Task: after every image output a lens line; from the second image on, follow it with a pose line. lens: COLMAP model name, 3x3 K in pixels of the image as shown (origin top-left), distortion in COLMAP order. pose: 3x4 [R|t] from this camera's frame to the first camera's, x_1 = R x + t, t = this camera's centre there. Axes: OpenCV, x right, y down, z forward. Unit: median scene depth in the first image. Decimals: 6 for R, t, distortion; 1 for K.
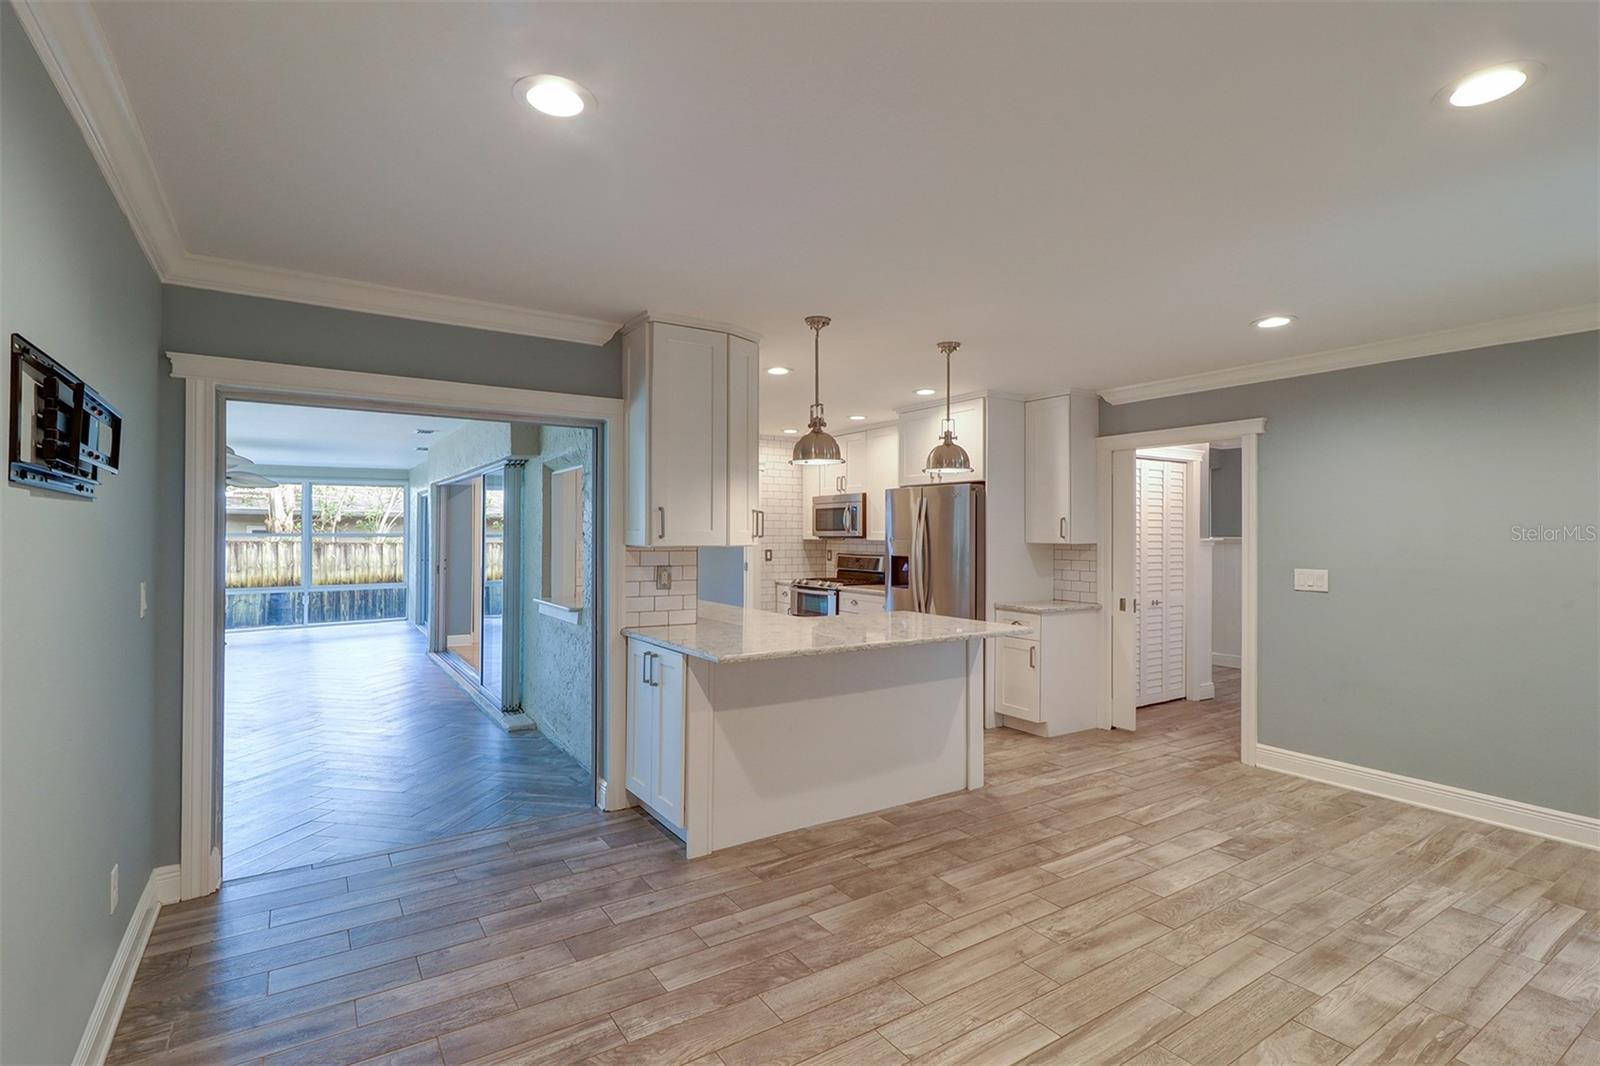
lens RADIAL K [[742.0, 0, 790.2], [0, 742.0, 528.6], [0, 0, 1]] dist [0.002121, -0.001905]
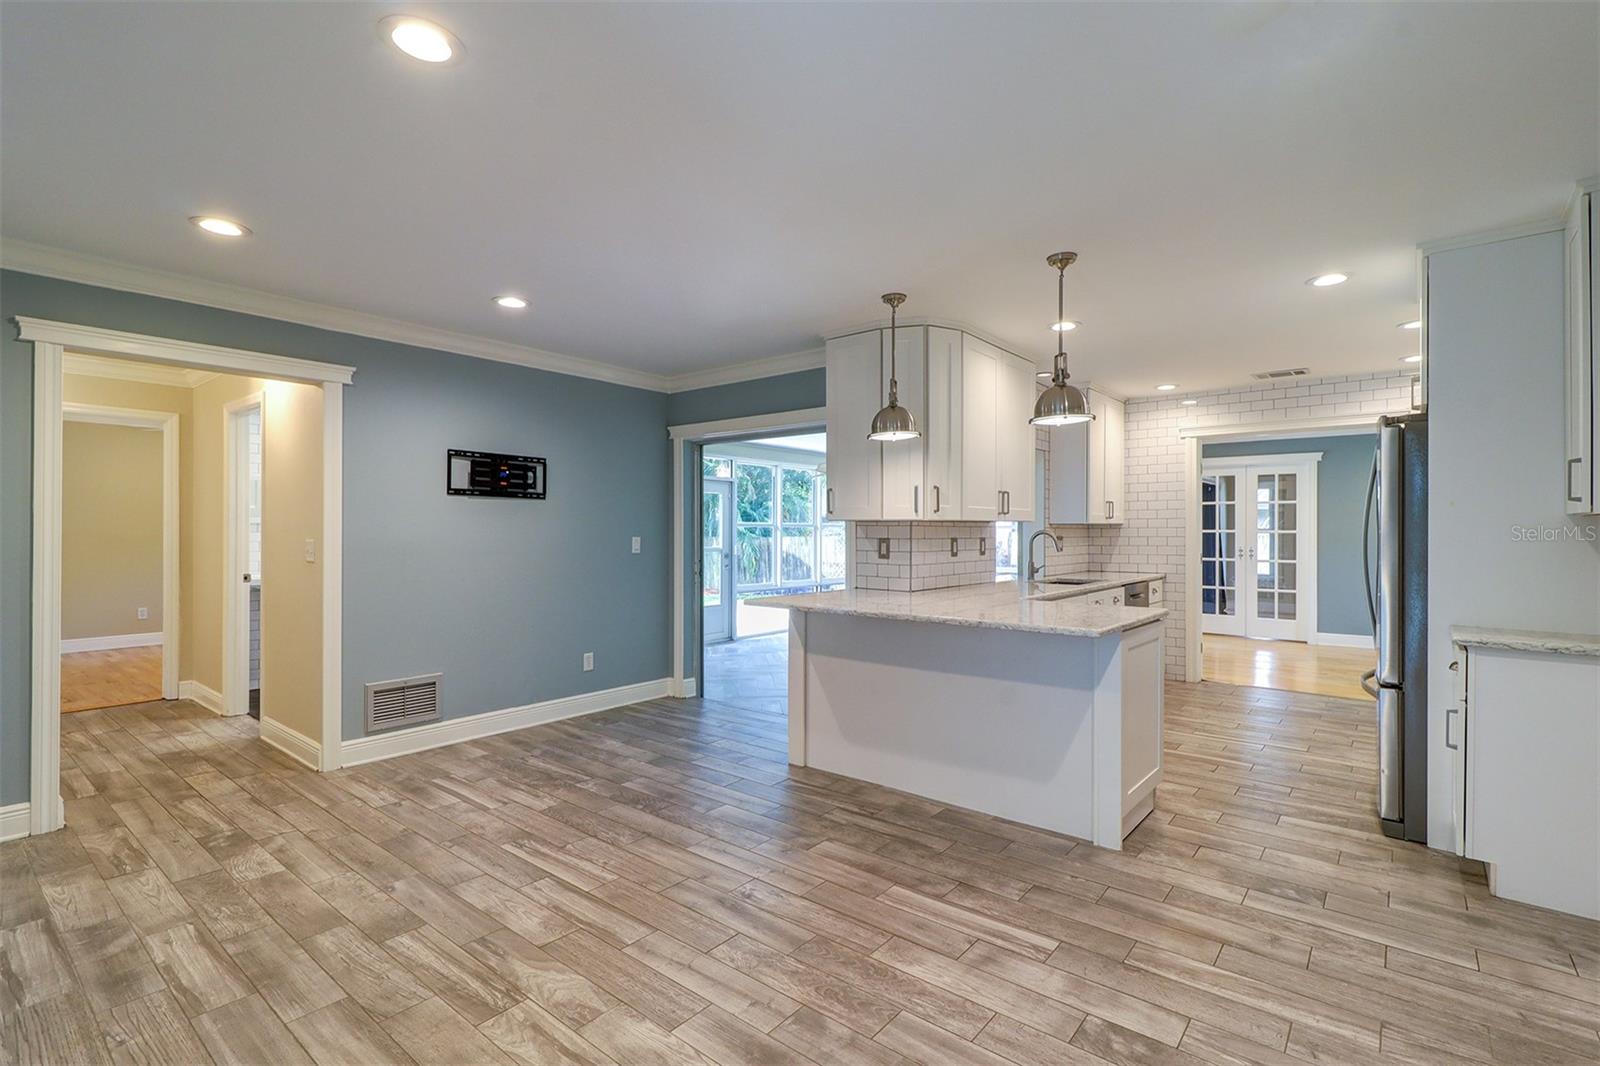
lens RADIAL K [[742.0, 0, 786.6], [0, 742.0, 517.1], [0, 0, 1]] dist [0.002121, -0.001905]
pose [[0.308498, -0.018005, -0.951055, 1.066345], [0.004992, 0.999838, -0.017309, 0.043212], [0.951212, 0.000592, 0.308537, 0.589272]]
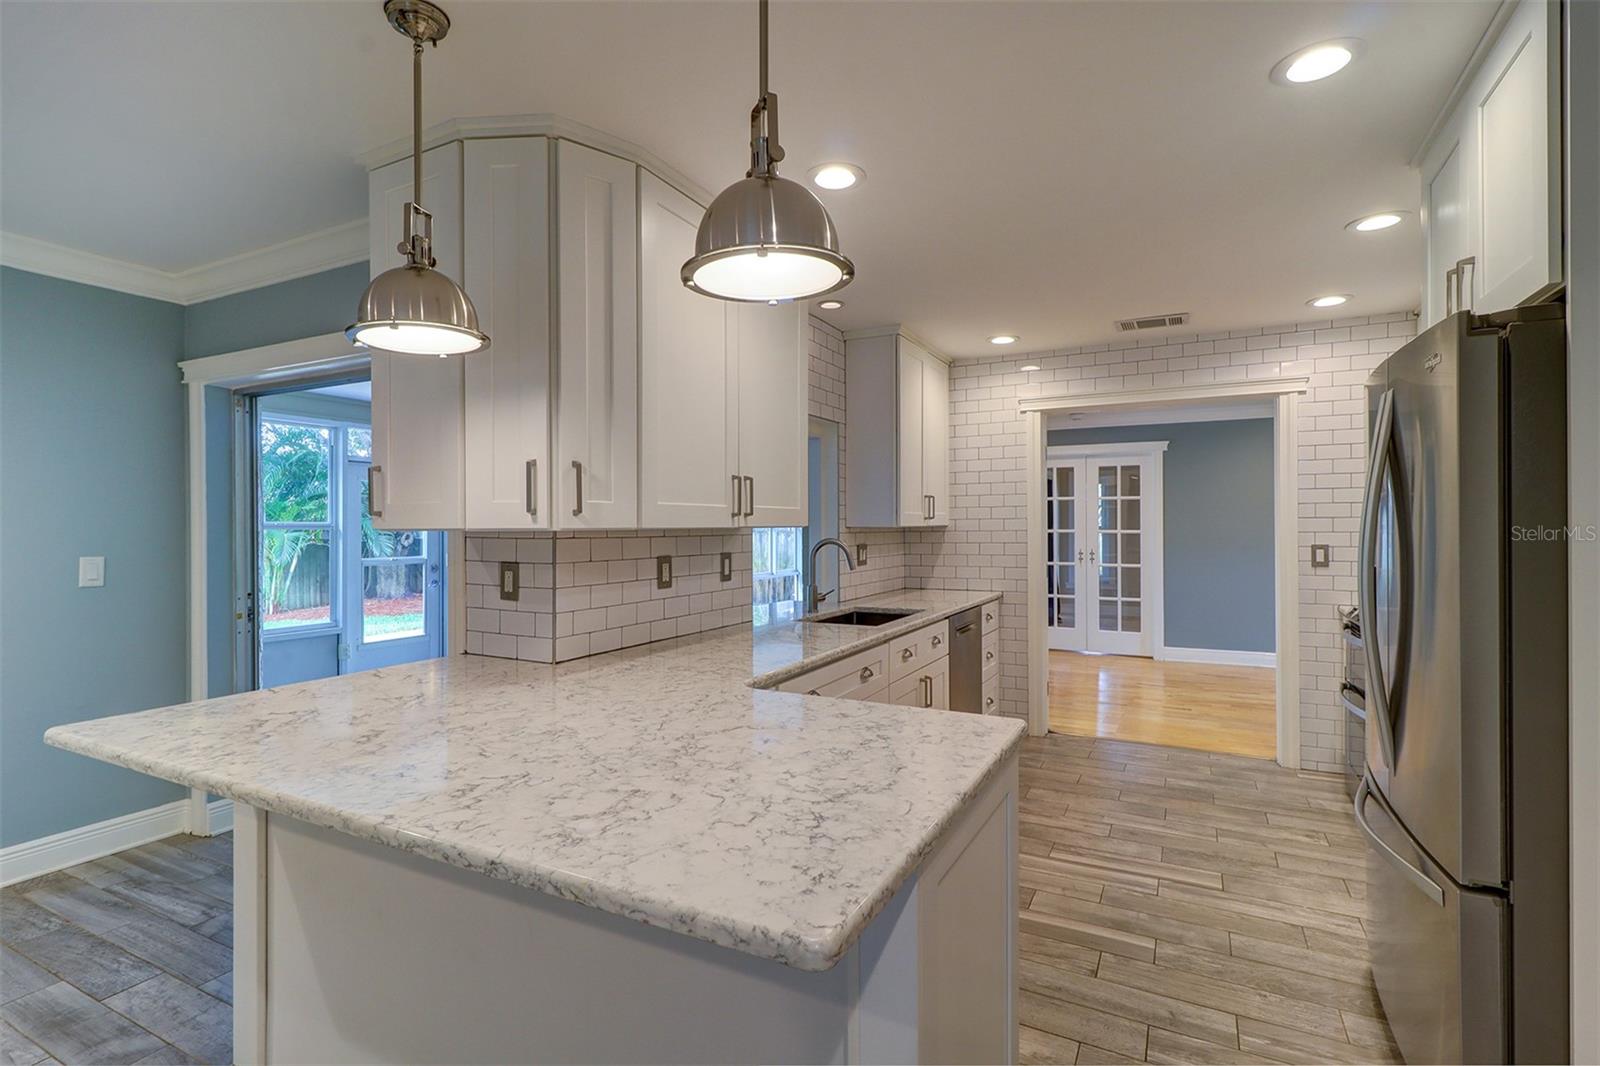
lens RADIAL K [[742.0, 0, 755.5], [0, 742.0, 523.1], [0, 0, 1]] dist [0.002121, -0.001905]
pose [[0.454542, -0.013383, -0.890625, 0.563169], [0.015000, 0.999860, -0.007369, 0.030303], [0.890599, -0.010009, 0.454679, 1.076381]]
